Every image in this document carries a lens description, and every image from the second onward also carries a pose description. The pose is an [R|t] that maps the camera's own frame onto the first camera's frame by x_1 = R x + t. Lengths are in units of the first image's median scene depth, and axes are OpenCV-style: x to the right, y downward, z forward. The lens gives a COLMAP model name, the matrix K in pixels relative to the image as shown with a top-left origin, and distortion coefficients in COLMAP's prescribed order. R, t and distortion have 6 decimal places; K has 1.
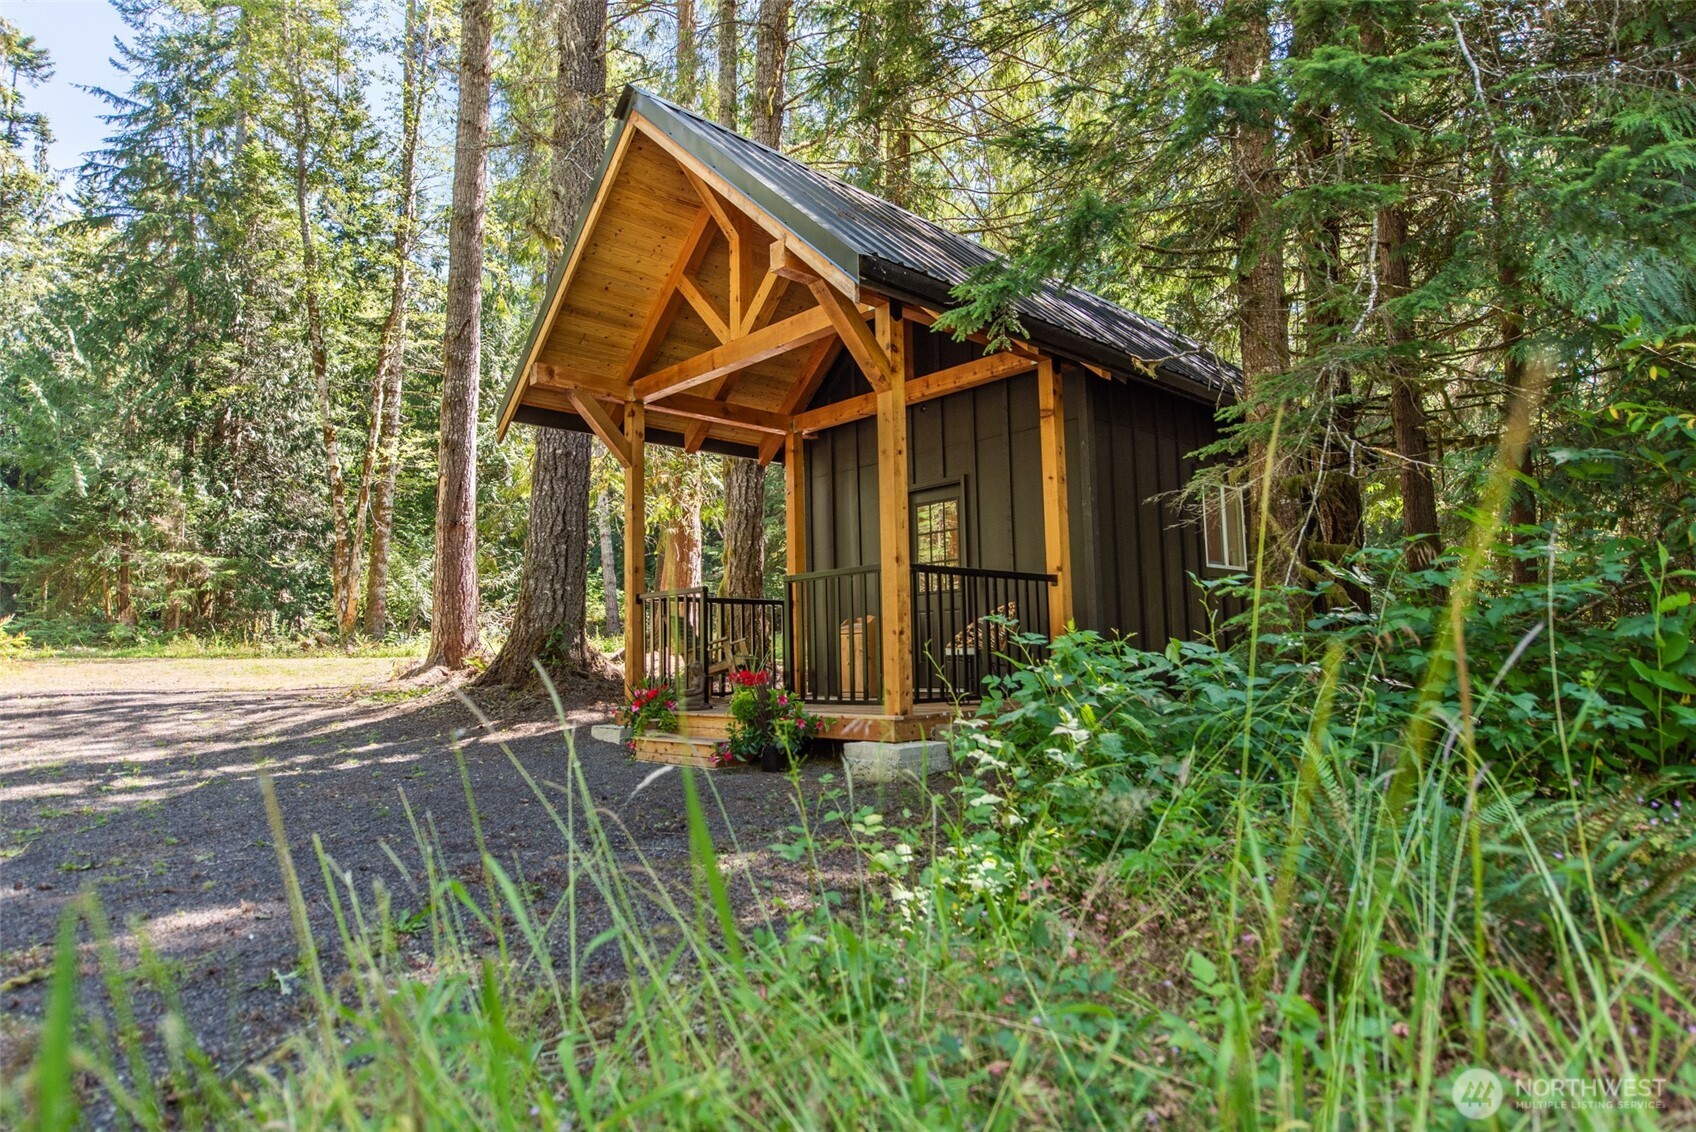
lens RADIAL K [[944.5, 0, 833.5], [0, 944.5, 567.9], [0, 0, 1]] dist [0.024842, -0.014125]
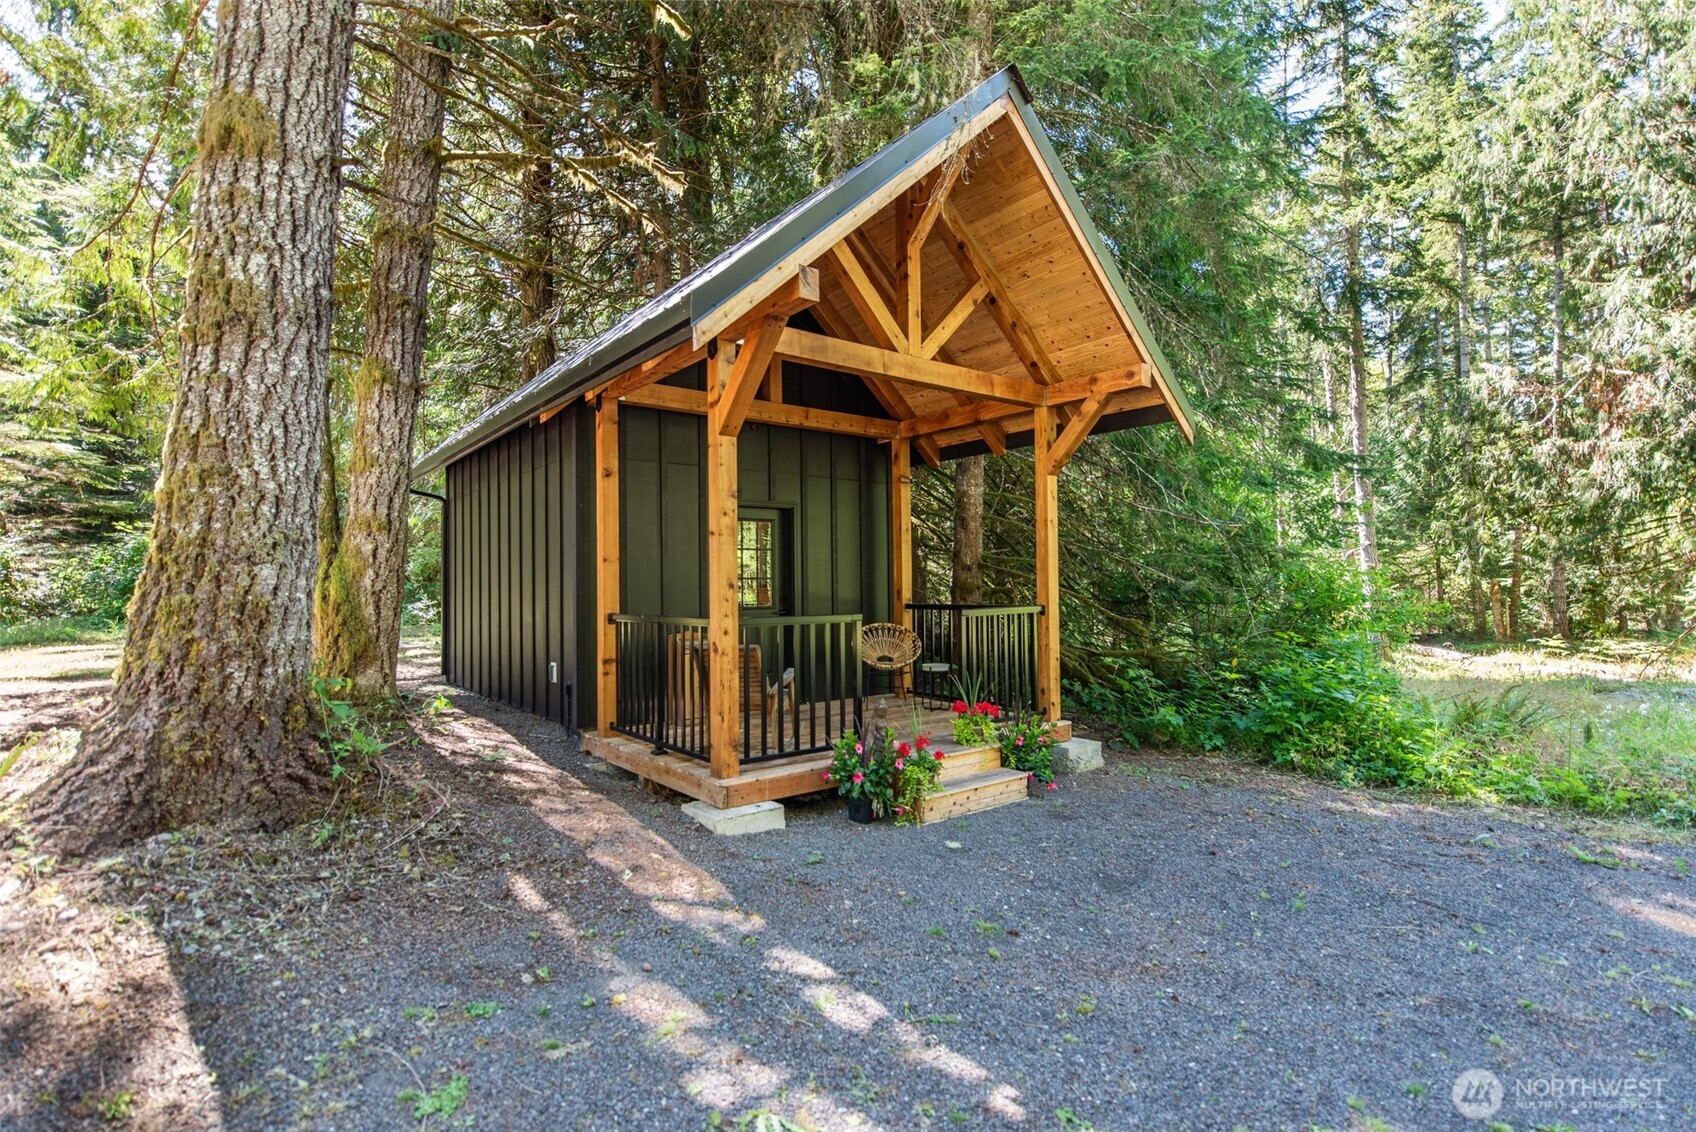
lens RADIAL K [[811.7, 0, 846.8], [0, 811.7, 568.6], [0, 0, 1]] dist [0.001713, -0.000861]
pose [[0.096541, 0.033447, 0.994767, -0.143649], [-0.088780, 0.995741, -0.024864, -0.000585], [-0.991362, -0.085915, 0.099099, 0.152447]]
